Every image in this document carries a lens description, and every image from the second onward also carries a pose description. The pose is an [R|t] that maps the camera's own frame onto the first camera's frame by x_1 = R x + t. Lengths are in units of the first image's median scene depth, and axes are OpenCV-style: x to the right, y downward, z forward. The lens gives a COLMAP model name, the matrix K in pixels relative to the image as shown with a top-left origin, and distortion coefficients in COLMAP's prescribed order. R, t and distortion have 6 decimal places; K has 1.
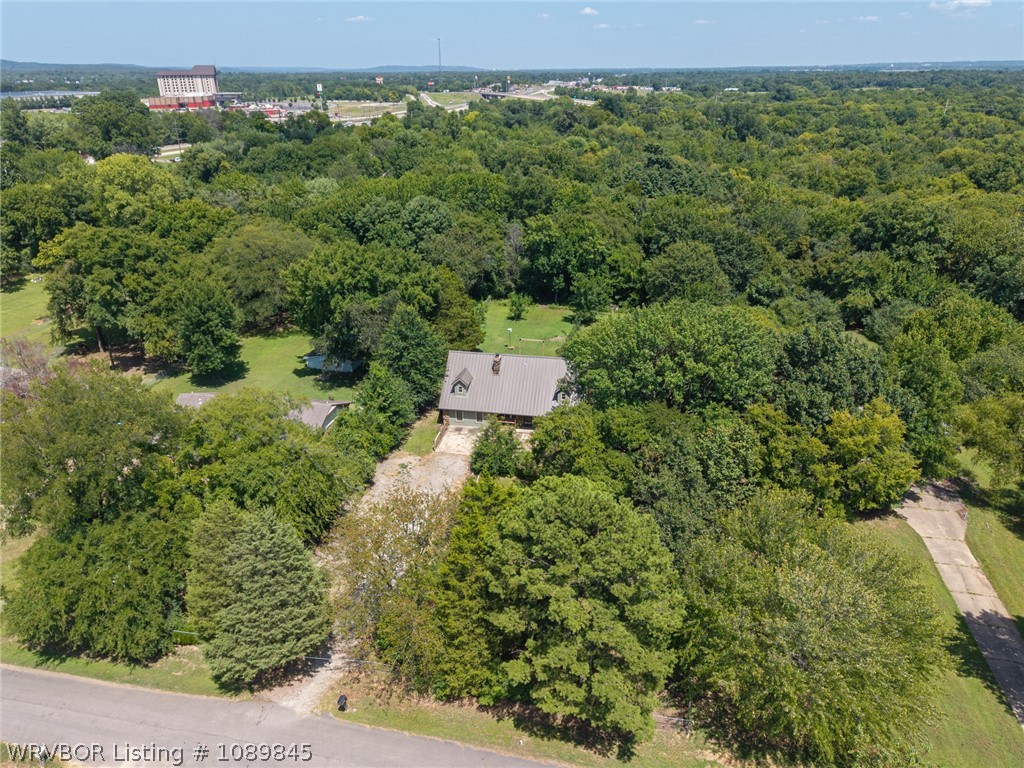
lens RADIAL K [[700.2, 0, 512.0], [0, 700.2, 384.0], [0, 0, 1]] dist [0.025920, -0.021428]
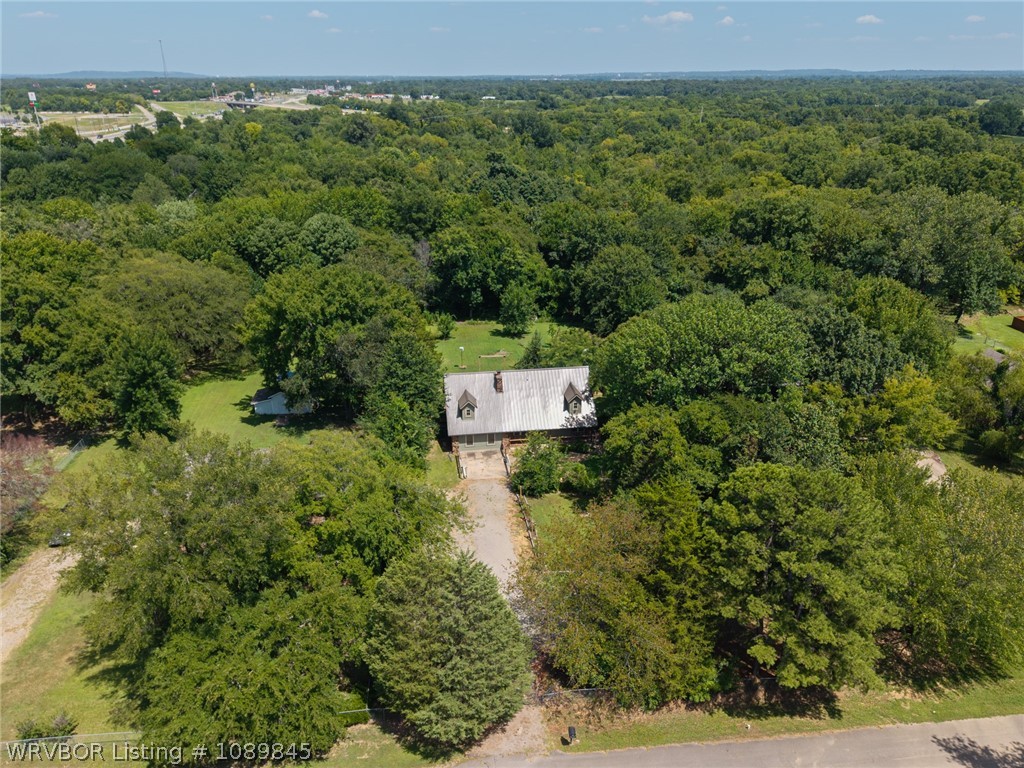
lens RADIAL K [[731.2, 0, 511.8], [0, 731.2, 411.8], [0, 0, 1]] dist [0.027952, -0.026586]
pose [[0.947625, -0.129104, 0.292129, -0.217671], [0.127119, 0.991551, 0.025851, -0.008119], [-0.292998, 0.012638, 0.956030, 0.024430]]
